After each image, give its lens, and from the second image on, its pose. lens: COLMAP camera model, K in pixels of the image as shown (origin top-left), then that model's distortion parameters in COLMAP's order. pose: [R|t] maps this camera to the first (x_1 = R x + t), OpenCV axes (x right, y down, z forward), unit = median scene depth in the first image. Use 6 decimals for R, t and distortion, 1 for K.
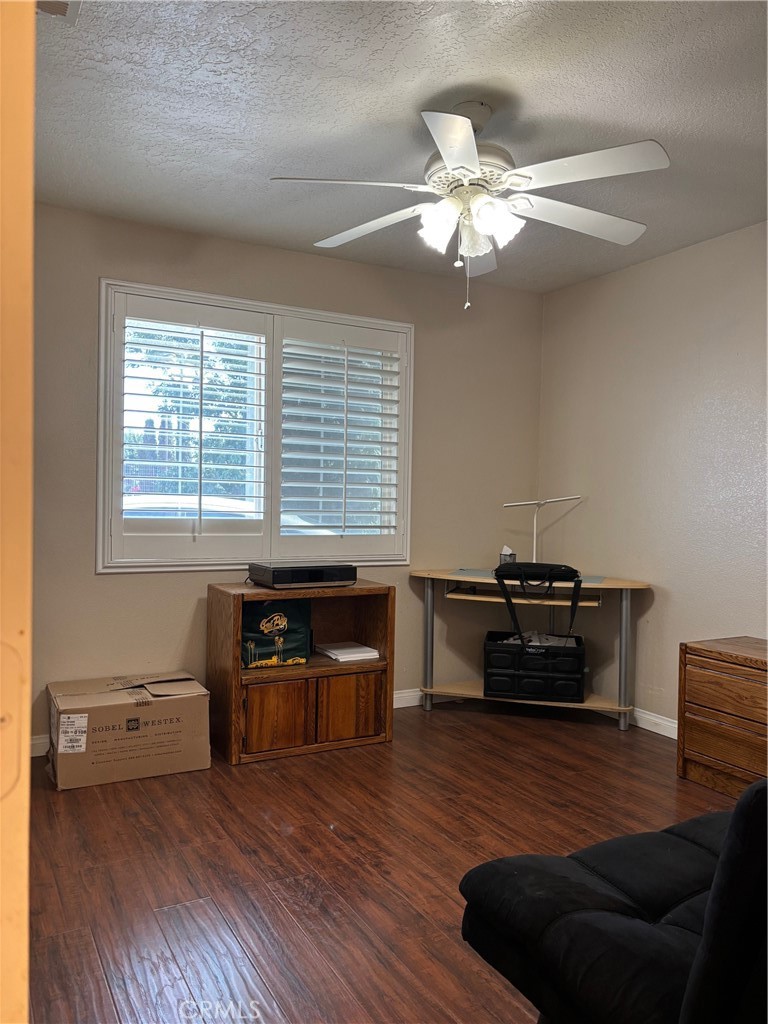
lens RADIAL K [[791.5, 0, 387.3], [0, 791.5, 528.6], [0, 0, 1]] dist [0.047366, -0.002710]
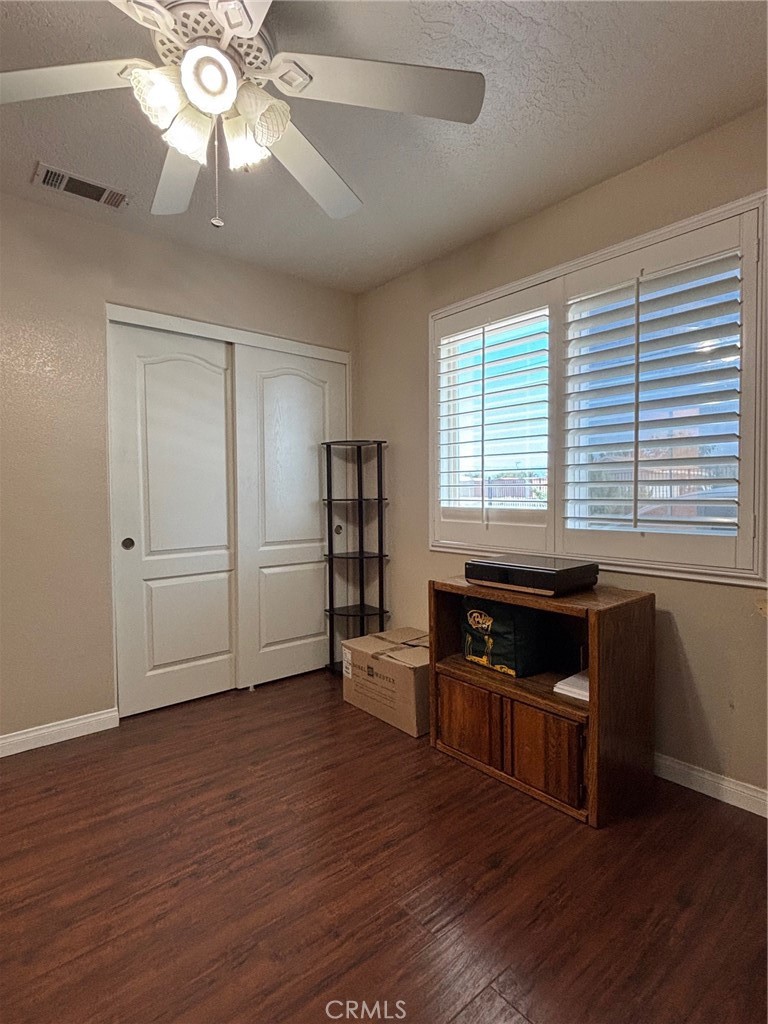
lens RADIAL K [[541.8, 0, 384.0], [0, 541.8, 512.0], [0, 0, 1]] dist [0.003149, -0.002081]
pose [[0.206089, 0.023087, -0.978261, 0.455579], [-0.023951, 0.999541, 0.018544, -0.017586], [0.978240, 0.019608, 0.206547, 0.754518]]
